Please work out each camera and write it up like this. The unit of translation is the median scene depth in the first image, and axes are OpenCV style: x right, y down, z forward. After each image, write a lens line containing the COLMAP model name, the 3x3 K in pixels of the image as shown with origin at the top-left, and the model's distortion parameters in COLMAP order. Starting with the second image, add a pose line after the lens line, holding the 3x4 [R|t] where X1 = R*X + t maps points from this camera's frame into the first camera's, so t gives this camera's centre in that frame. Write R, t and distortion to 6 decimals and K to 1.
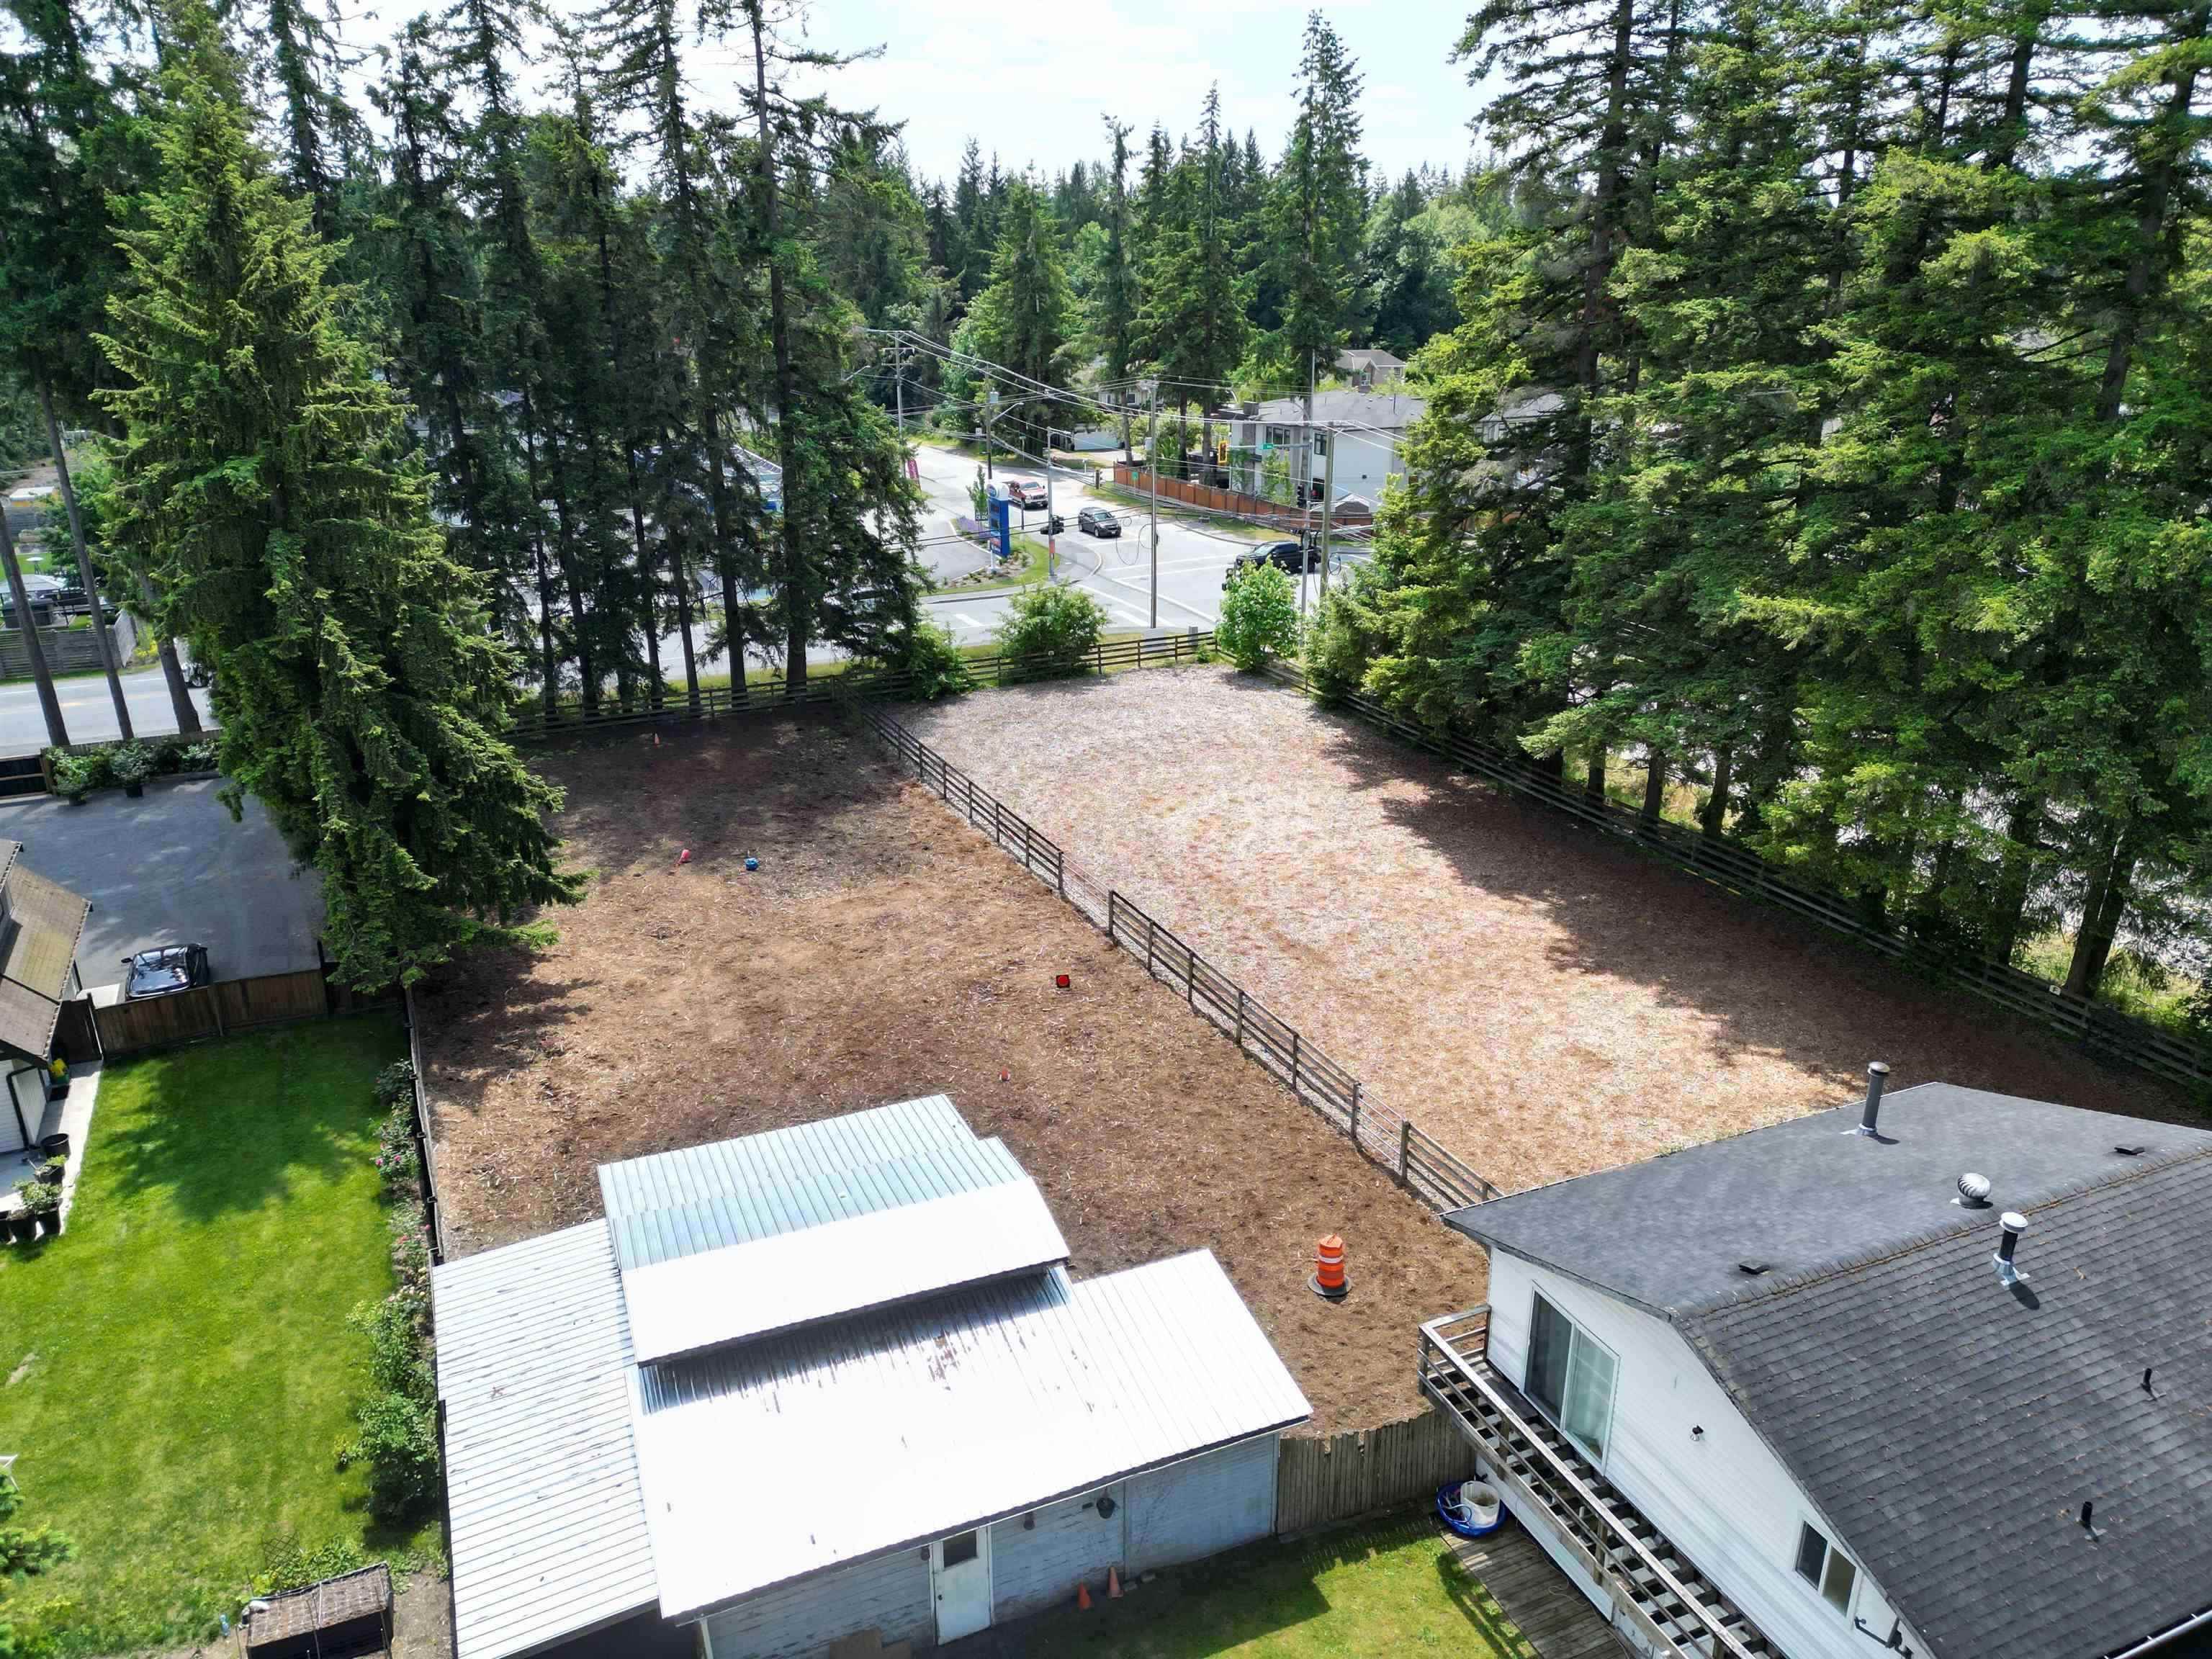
lens RADIAL K [[1490.7, 0, 1106.0], [0, 1490.7, 829.5], [0, 0, 1]] dist [0.080900, -0.000183]
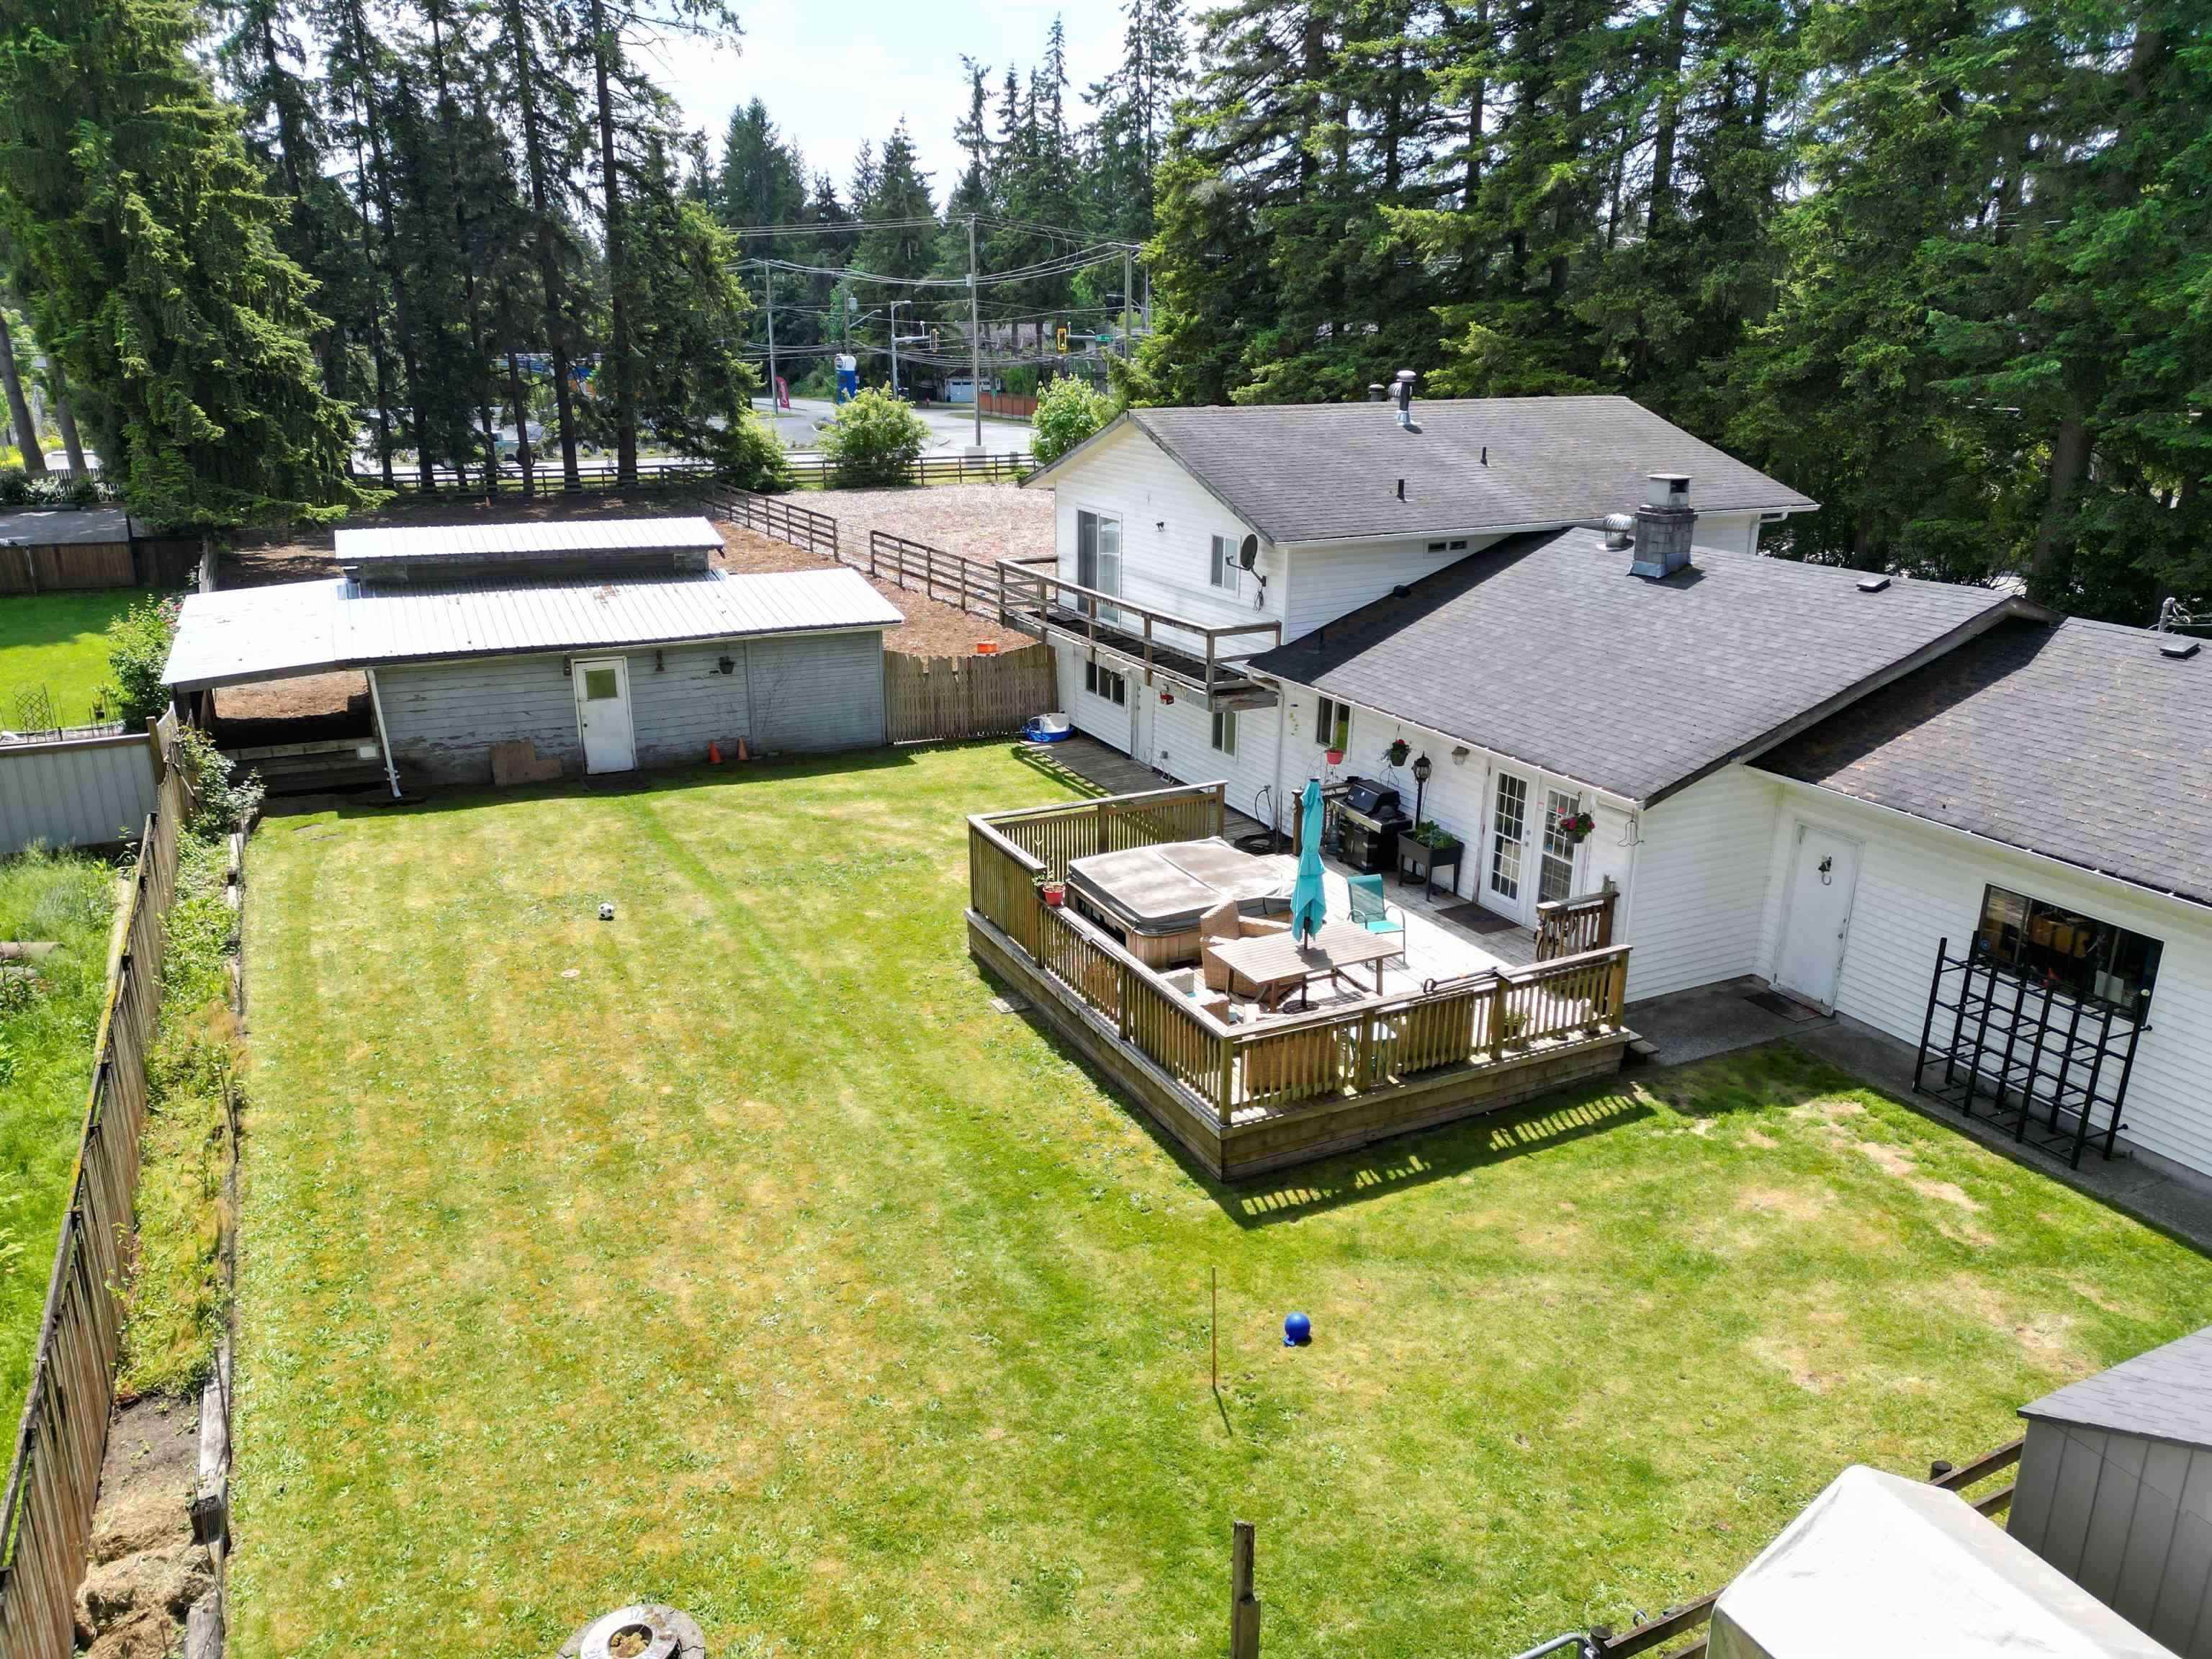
lens RADIAL K [[1529.8, 0, 1106.0], [0, 1529.8, 829.5], [0, 0, 1]] dist [0.036811, -0.004687]
pose [[0.999121, -0.008239, 0.041111, 0.128843], [0.010499, 0.998427, -0.055068, 0.326241], [-0.040593, 0.055451, 0.997636, -0.125950]]
